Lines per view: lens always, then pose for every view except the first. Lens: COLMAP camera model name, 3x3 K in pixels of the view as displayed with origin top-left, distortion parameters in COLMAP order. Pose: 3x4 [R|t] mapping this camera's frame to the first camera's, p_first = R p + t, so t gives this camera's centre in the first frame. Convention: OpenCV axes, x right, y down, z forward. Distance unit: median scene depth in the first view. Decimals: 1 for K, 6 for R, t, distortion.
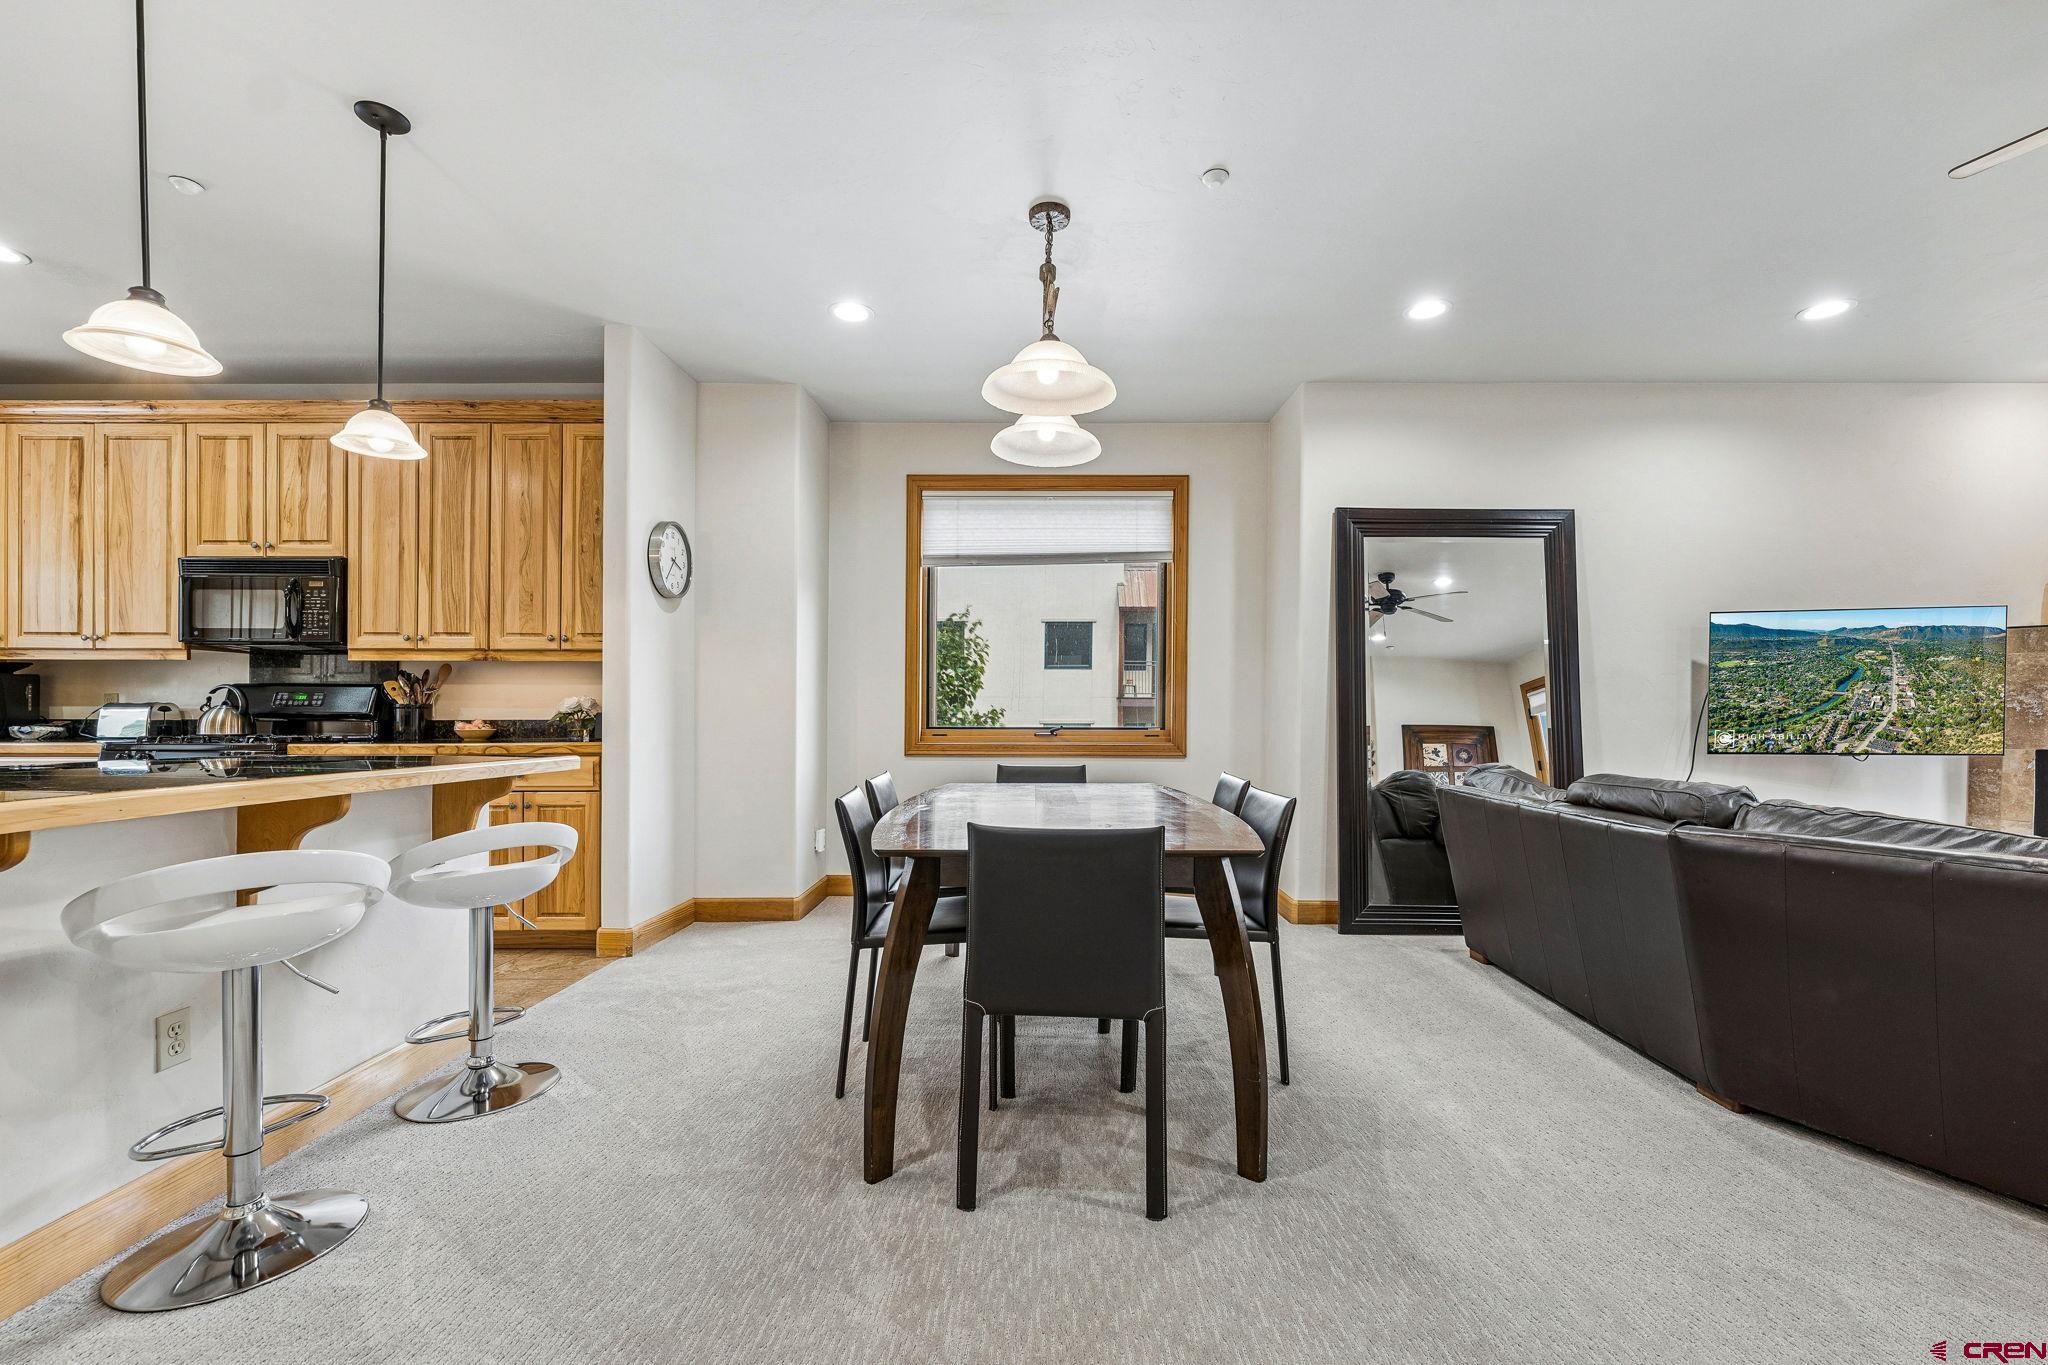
lens RADIAL K [[850.1, 0, 1080.9], [0, 850.1, 720.4], [0, 0, 1]] dist [0.011200, -0.000292]
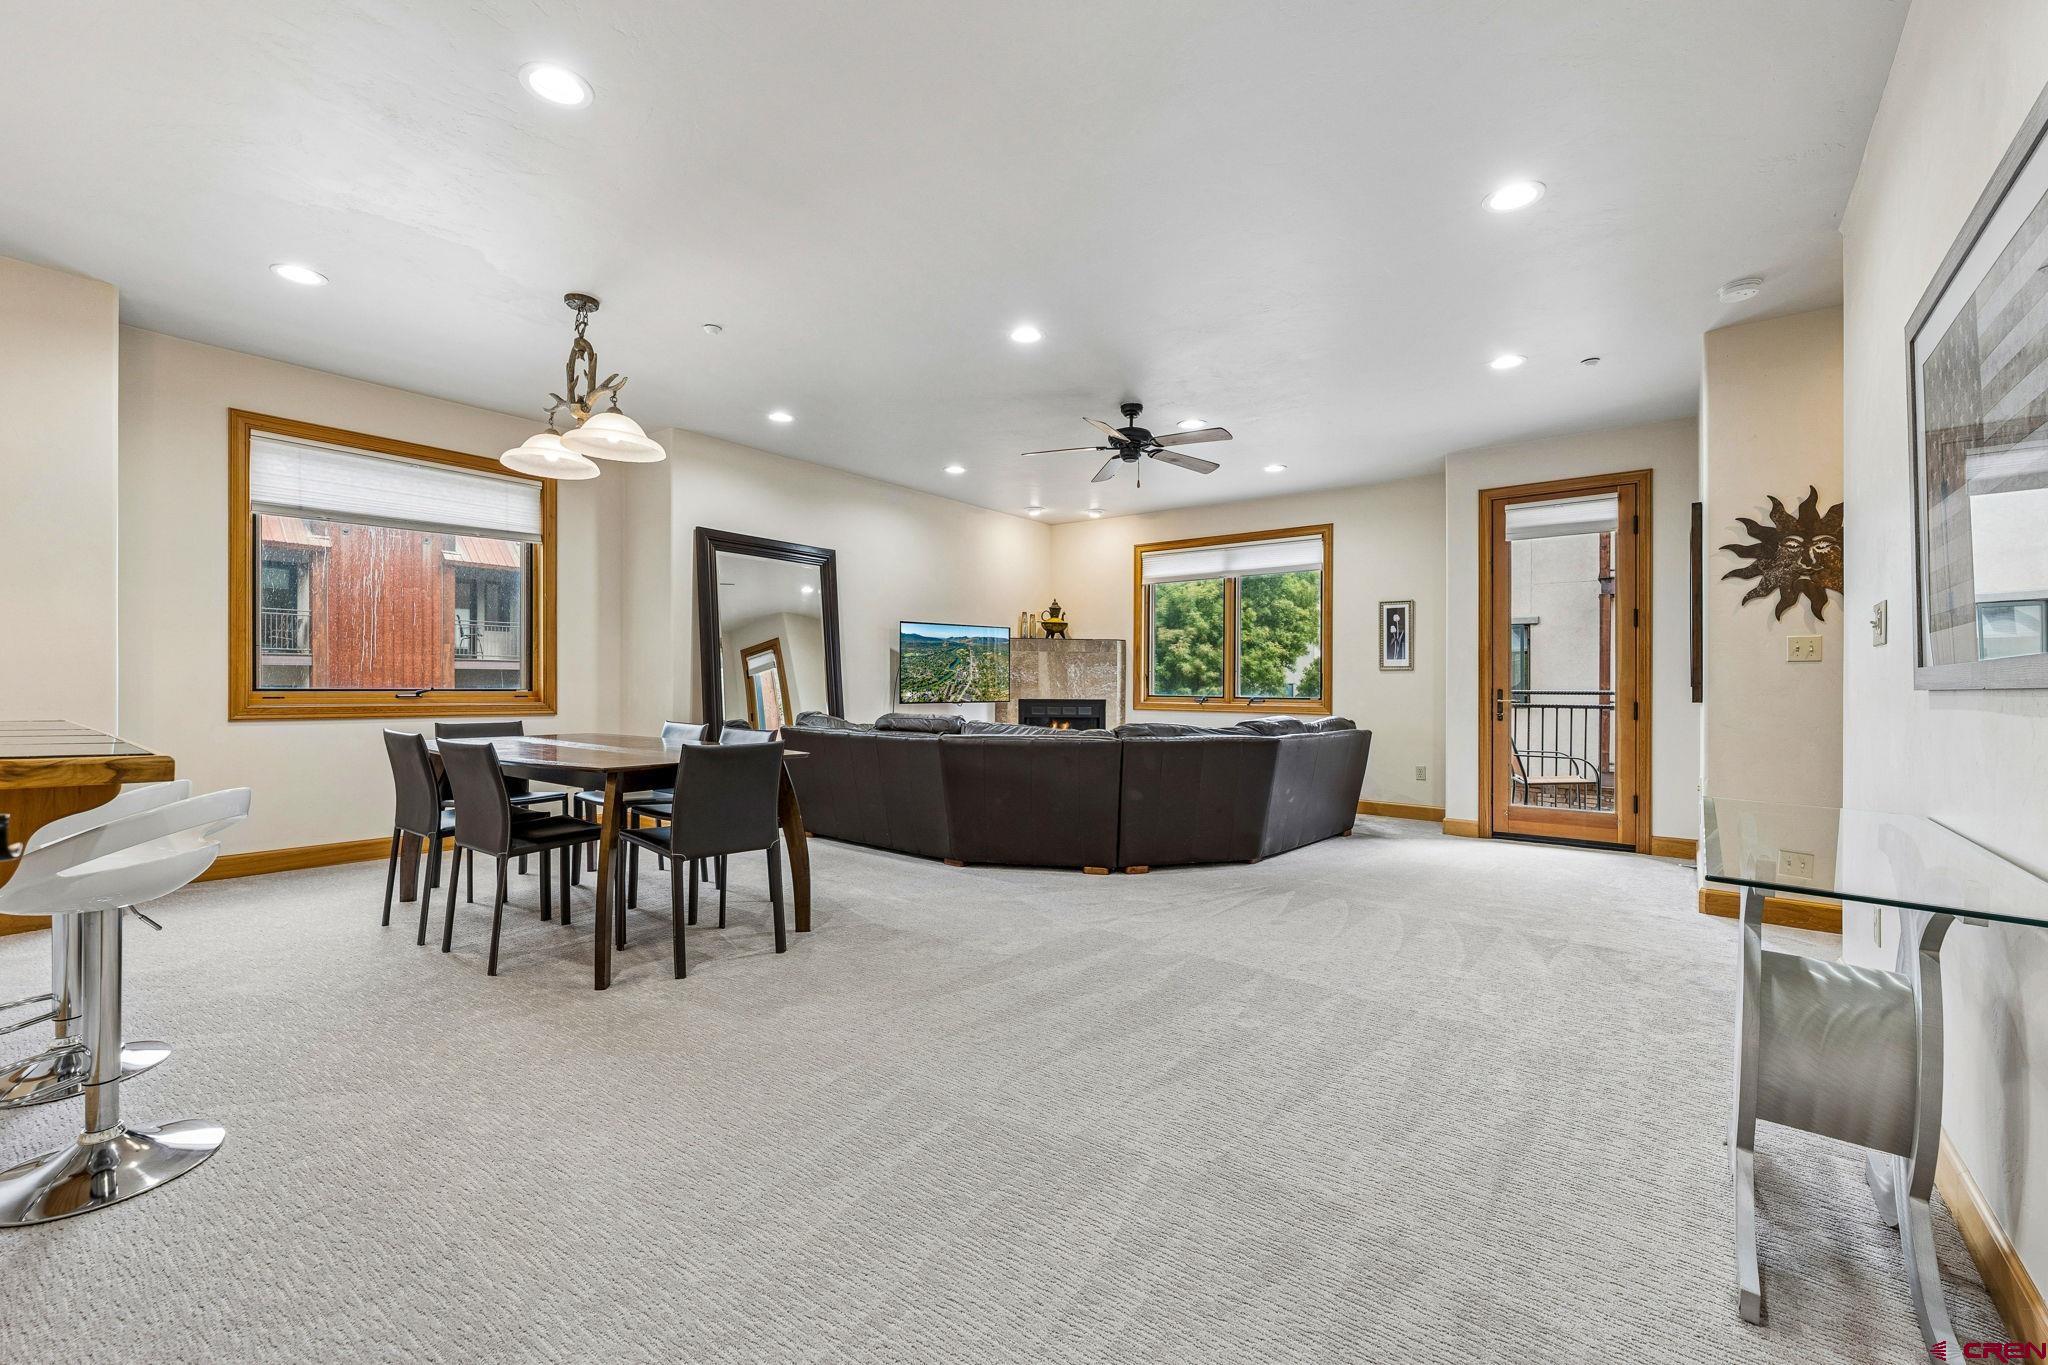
lens RADIAL K [[824.5, 0, 1024.0], [0, 824.5, 682.5], [0, 0, 1]] dist [-0.000519, 0.000056]
pose [[0.610713, 0.004032, 0.791842, -0.456826], [-0.005993, 0.999982, -0.000470, -0.004413], [-0.791829, -0.004459, 0.610726, -0.235382]]
